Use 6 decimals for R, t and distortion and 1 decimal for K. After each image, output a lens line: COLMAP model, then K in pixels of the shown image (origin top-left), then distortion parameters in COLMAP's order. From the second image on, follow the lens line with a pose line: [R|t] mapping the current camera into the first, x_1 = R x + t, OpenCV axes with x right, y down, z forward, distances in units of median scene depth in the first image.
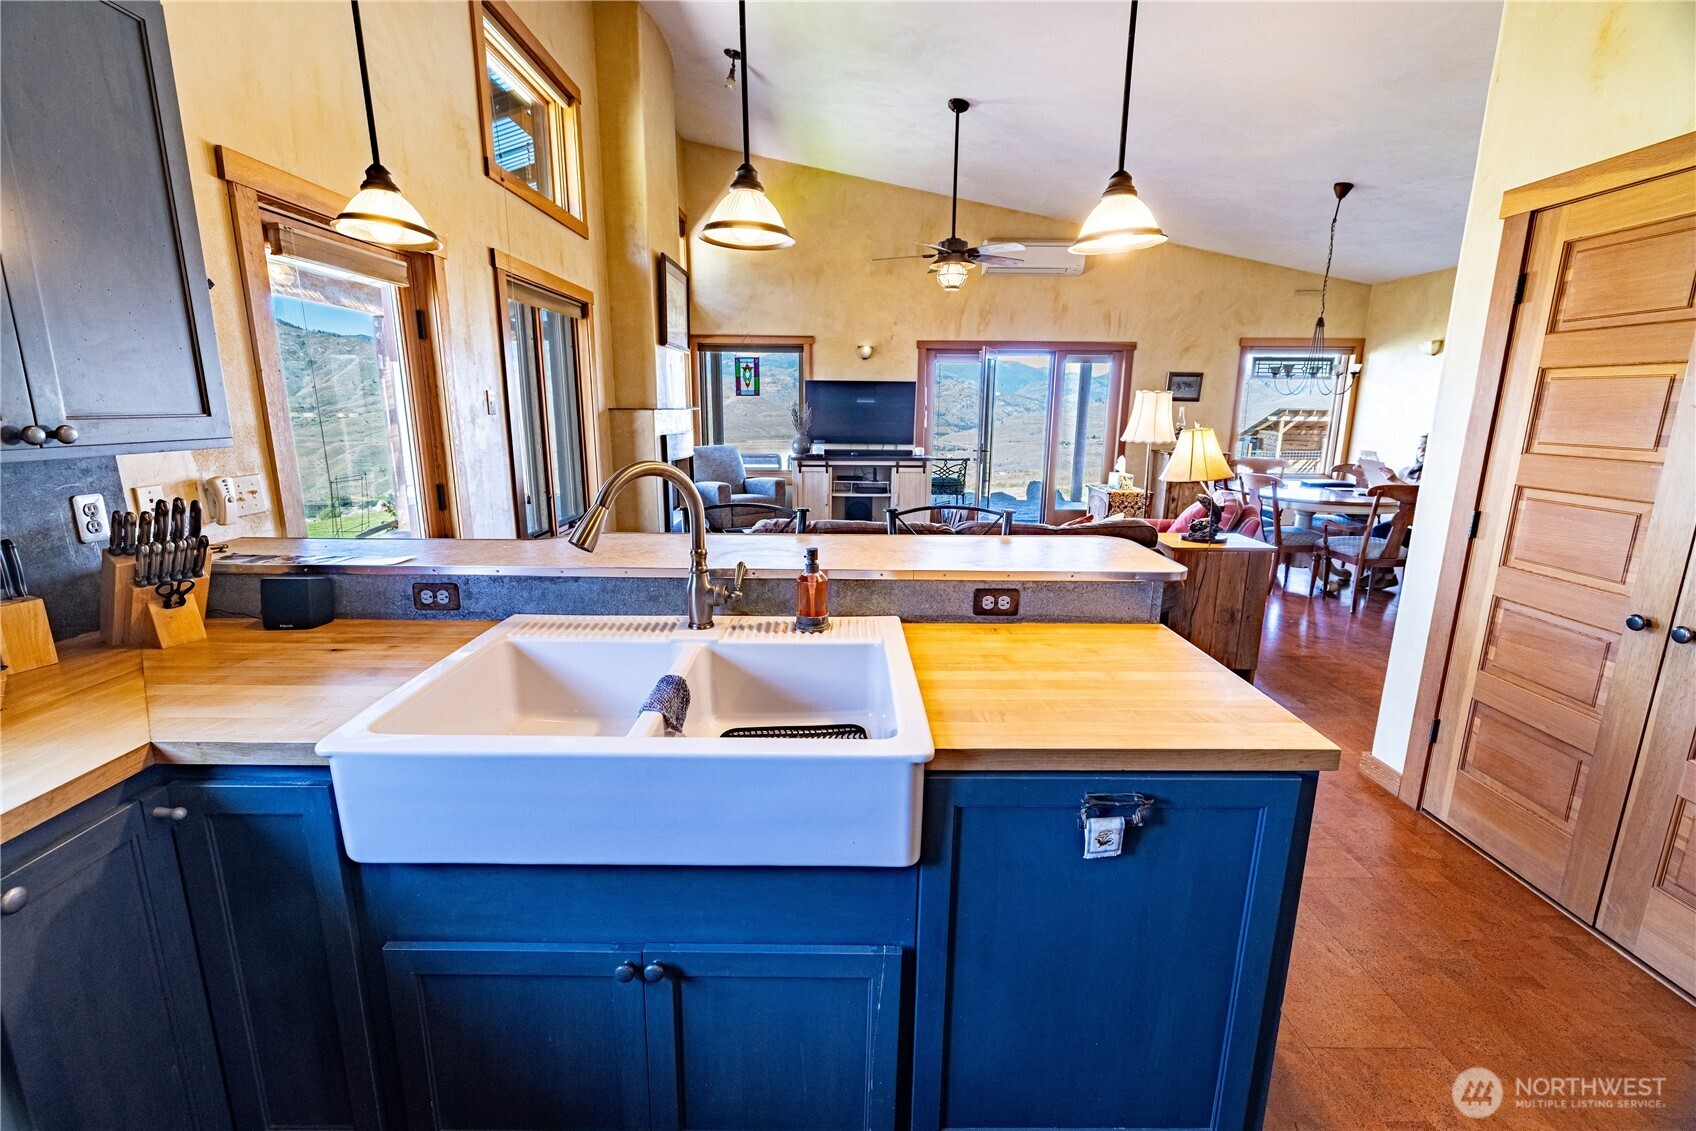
lens RADIAL K [[713.0, 0, 839.5], [0, 713.0, 558.1], [0, 0, 1]] dist [-0.001385, -0.000267]
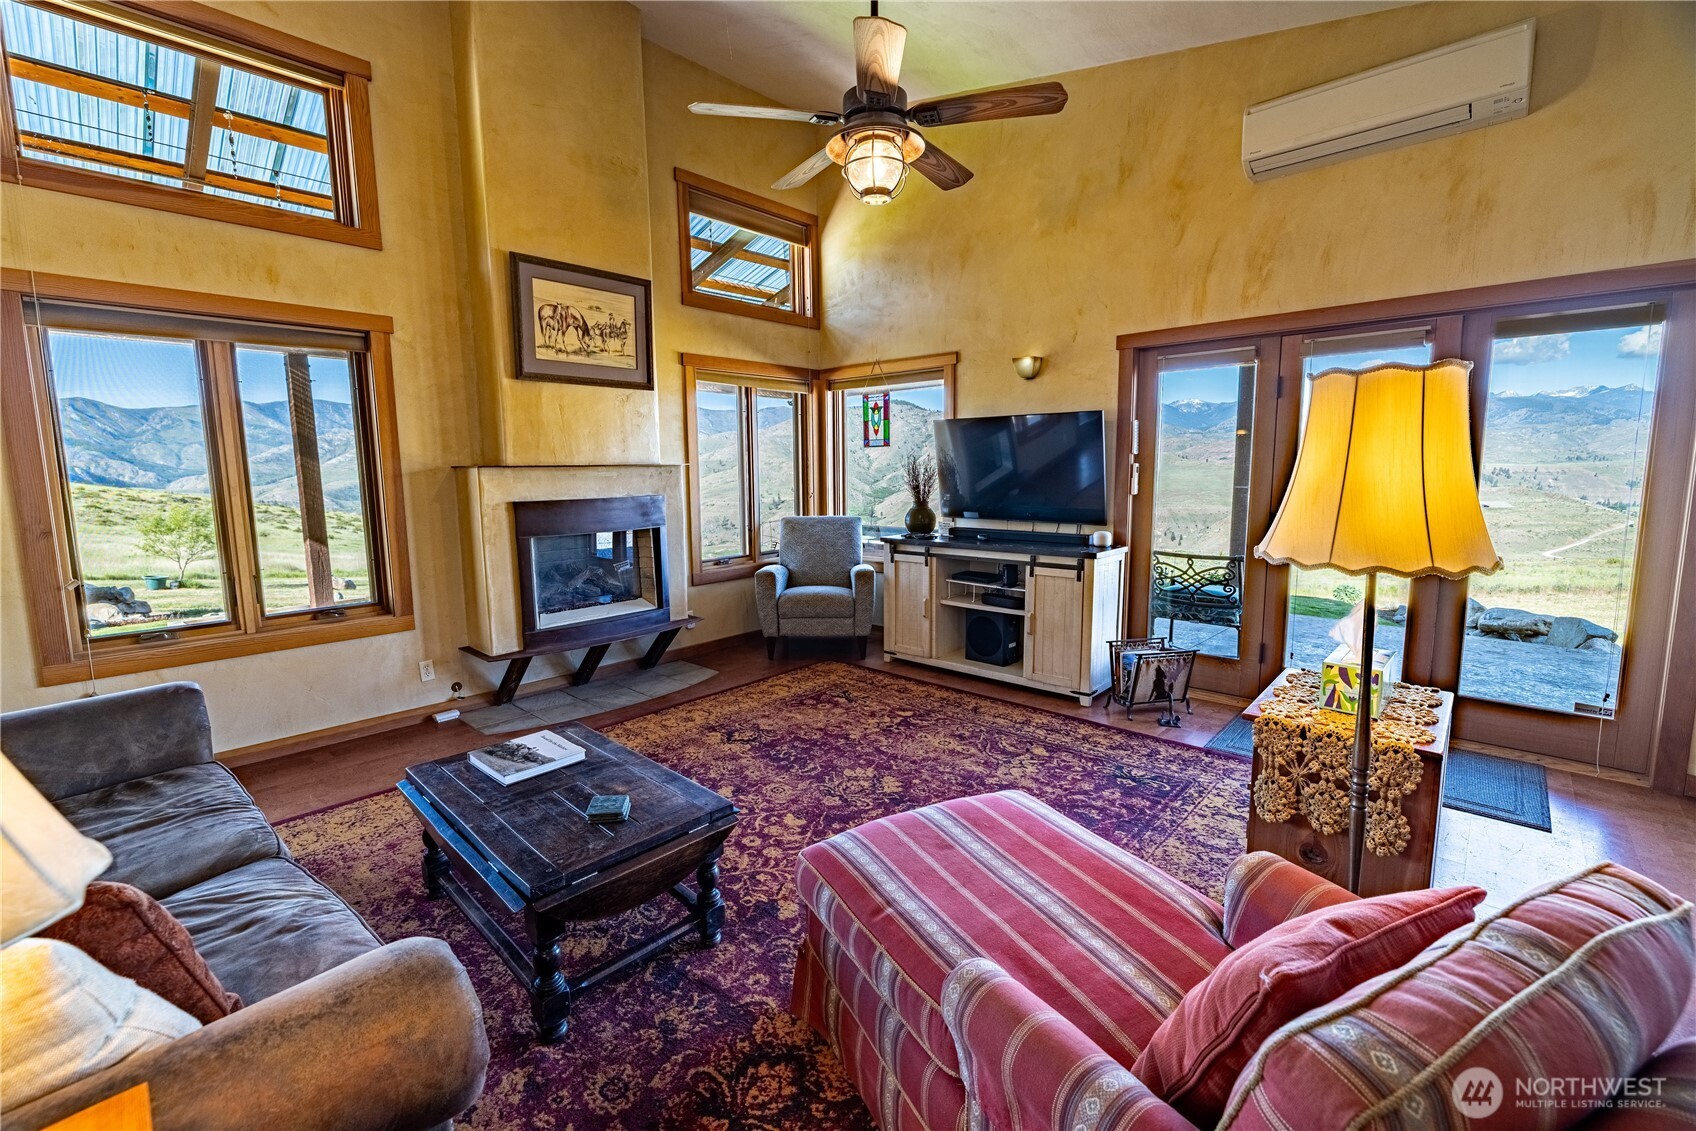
lens RADIAL K [[713.0, 0, 839.5], [0, 713.0, 558.1], [0, 0, 1]] dist [-0.001385, -0.000267]
pose [[0.726571, 0.072822, -0.683221, 0.337807], [-0.124304, 0.991891, -0.026469, -0.096827], [0.675753, 0.104159, 0.729732, 0.478713]]
